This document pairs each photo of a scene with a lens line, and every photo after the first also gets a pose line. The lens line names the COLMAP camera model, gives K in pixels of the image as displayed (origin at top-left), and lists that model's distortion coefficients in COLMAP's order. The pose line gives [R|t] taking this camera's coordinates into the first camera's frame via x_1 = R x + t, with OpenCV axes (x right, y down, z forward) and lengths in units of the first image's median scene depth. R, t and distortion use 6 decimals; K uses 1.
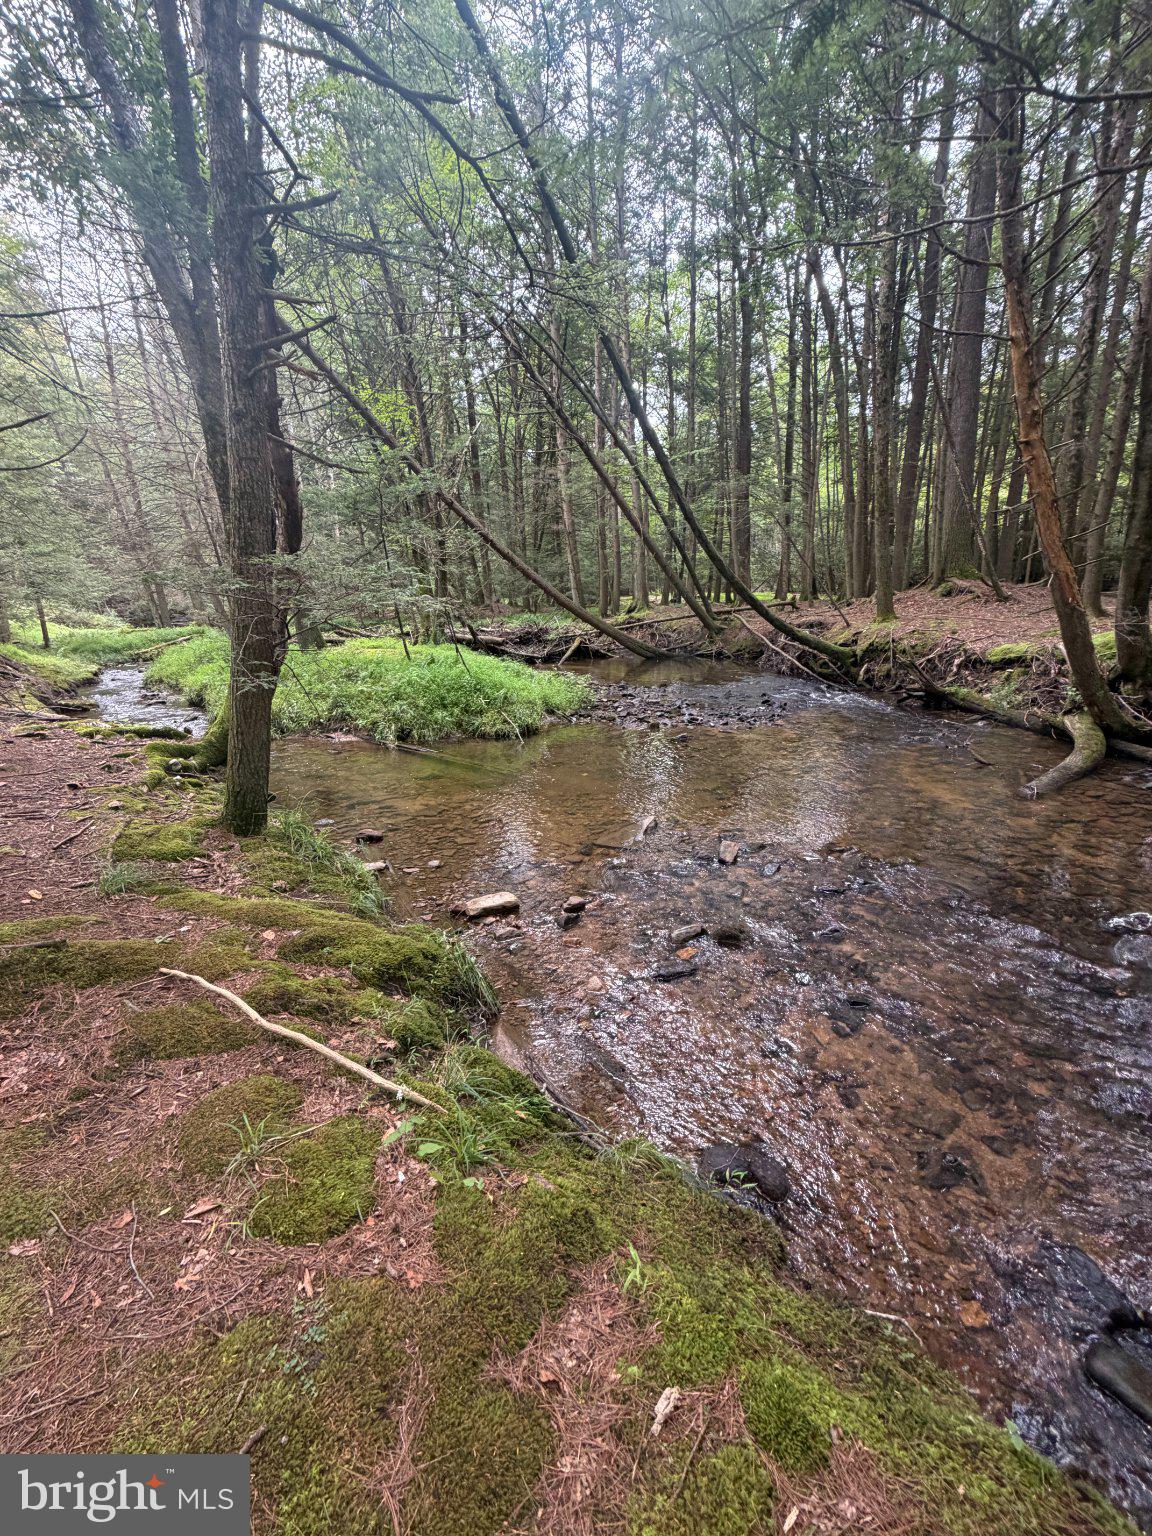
lens RADIAL K [[621.9, 0, 577.7], [0, 621.9, 765.4], [0, 0, 1]] dist [-0.001884, -0.001040]
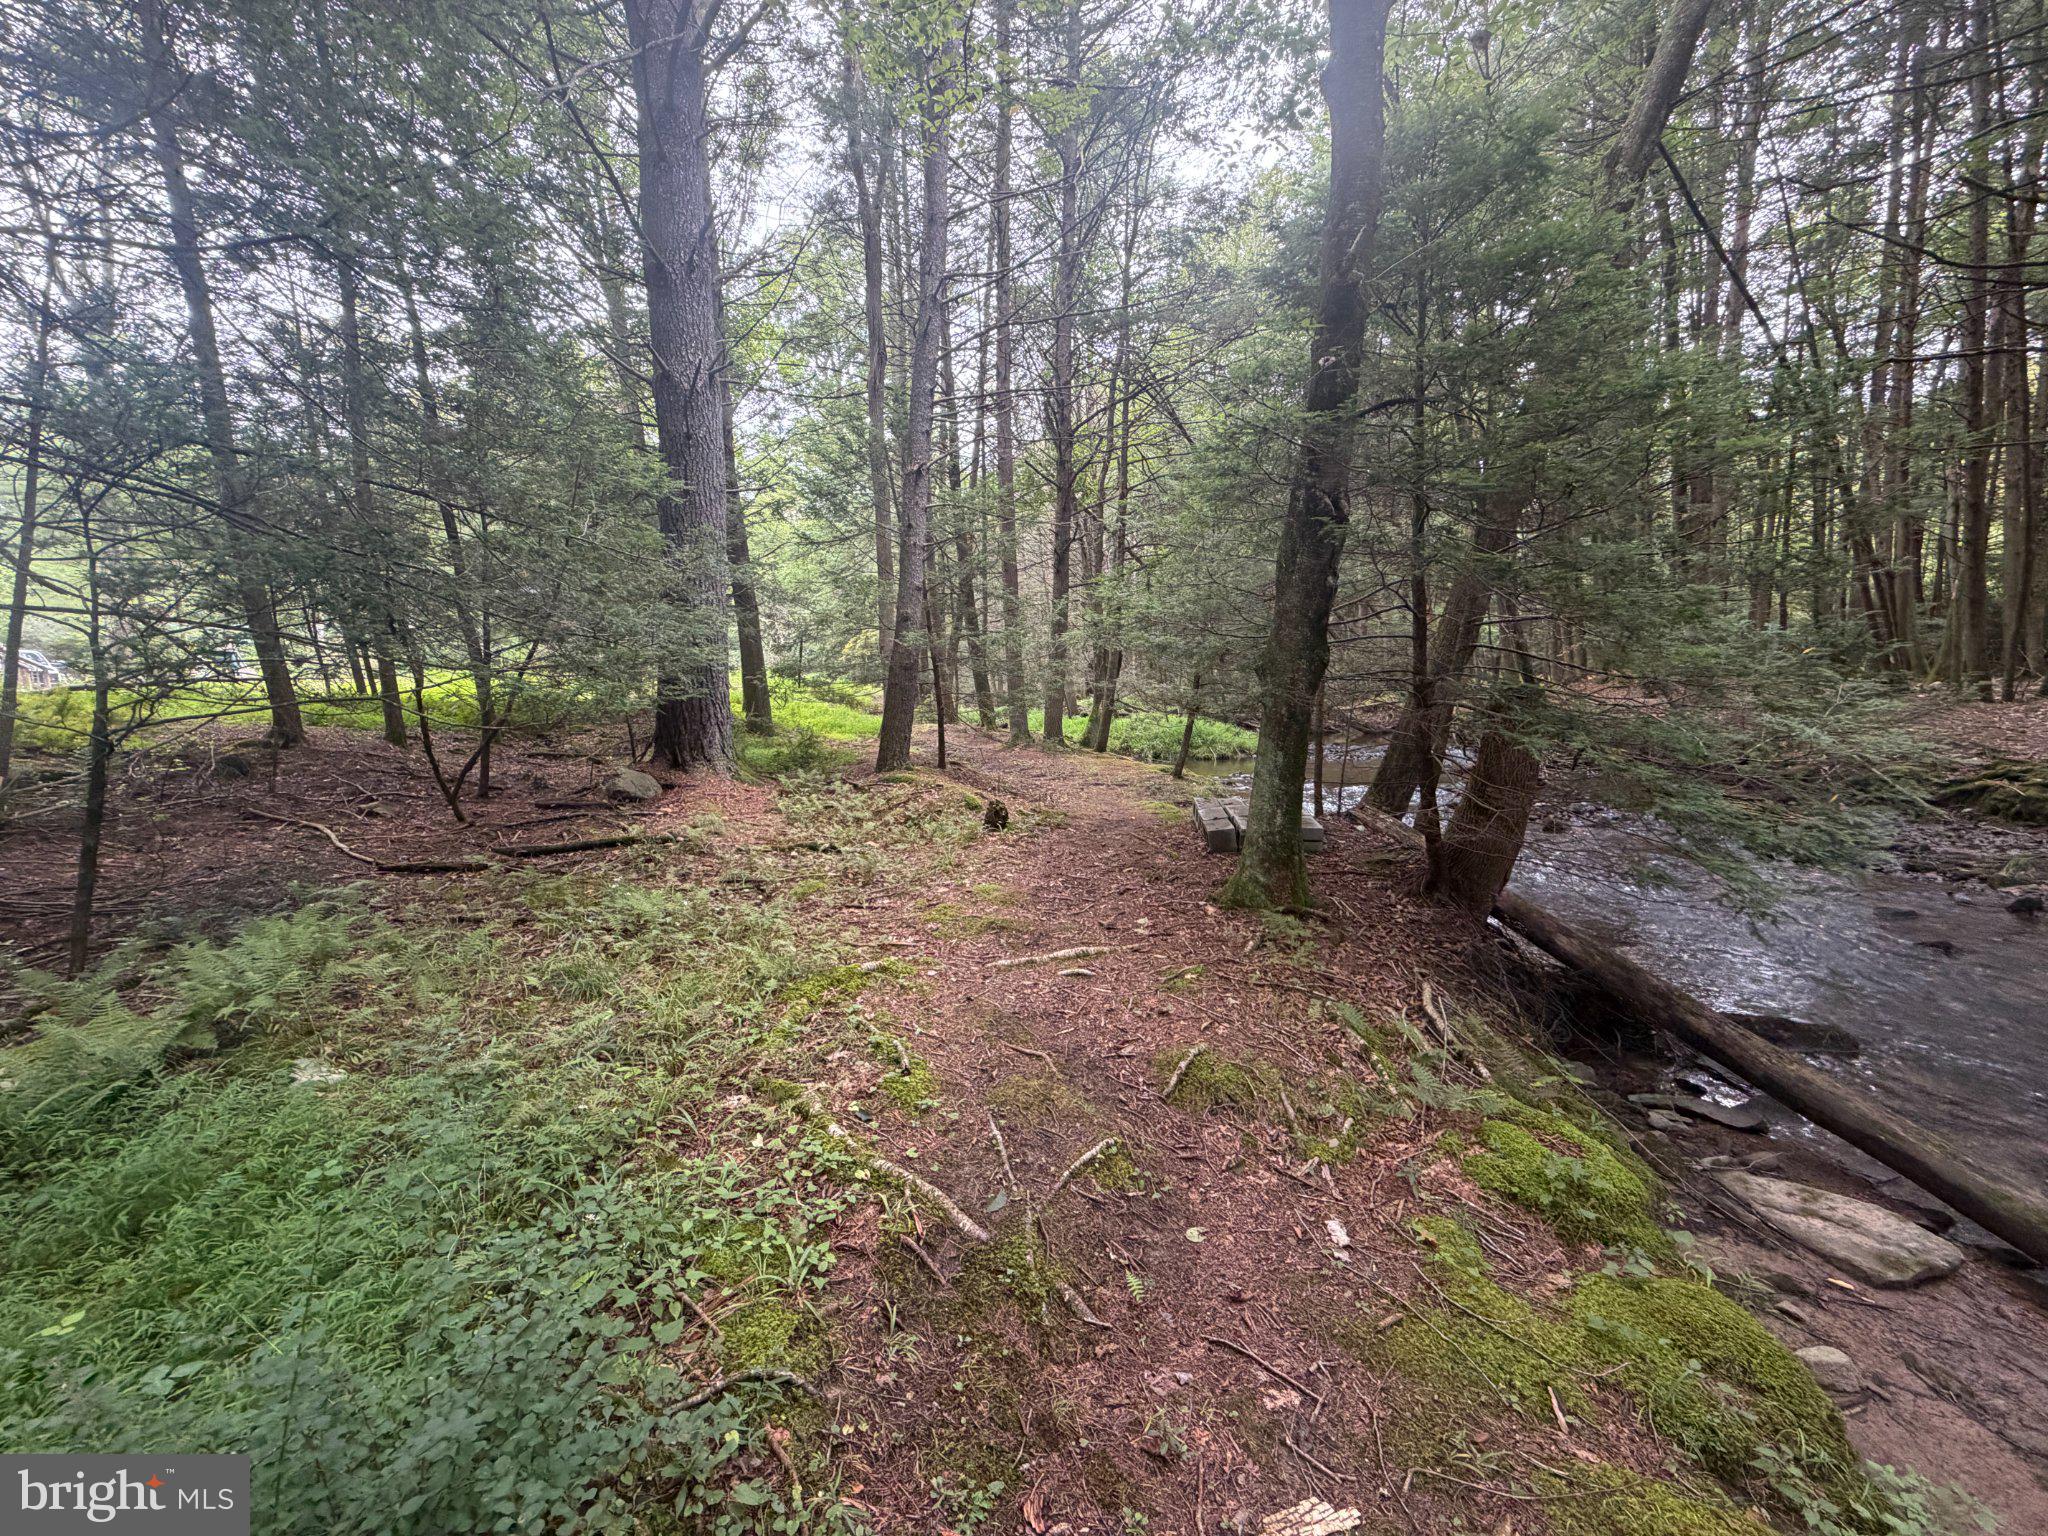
lens RADIAL K [[829.2, 0, 1024.5], [0, 829.2, 762.1], [0, 0, 1]] dist [-0.001884, -0.001040]
pose [[0.891346, 0.006743, -0.453273, 0.561726], [-0.079611, 0.986678, -0.141874, 0.388742], [0.446278, 0.162545, 0.880008, -1.565649]]
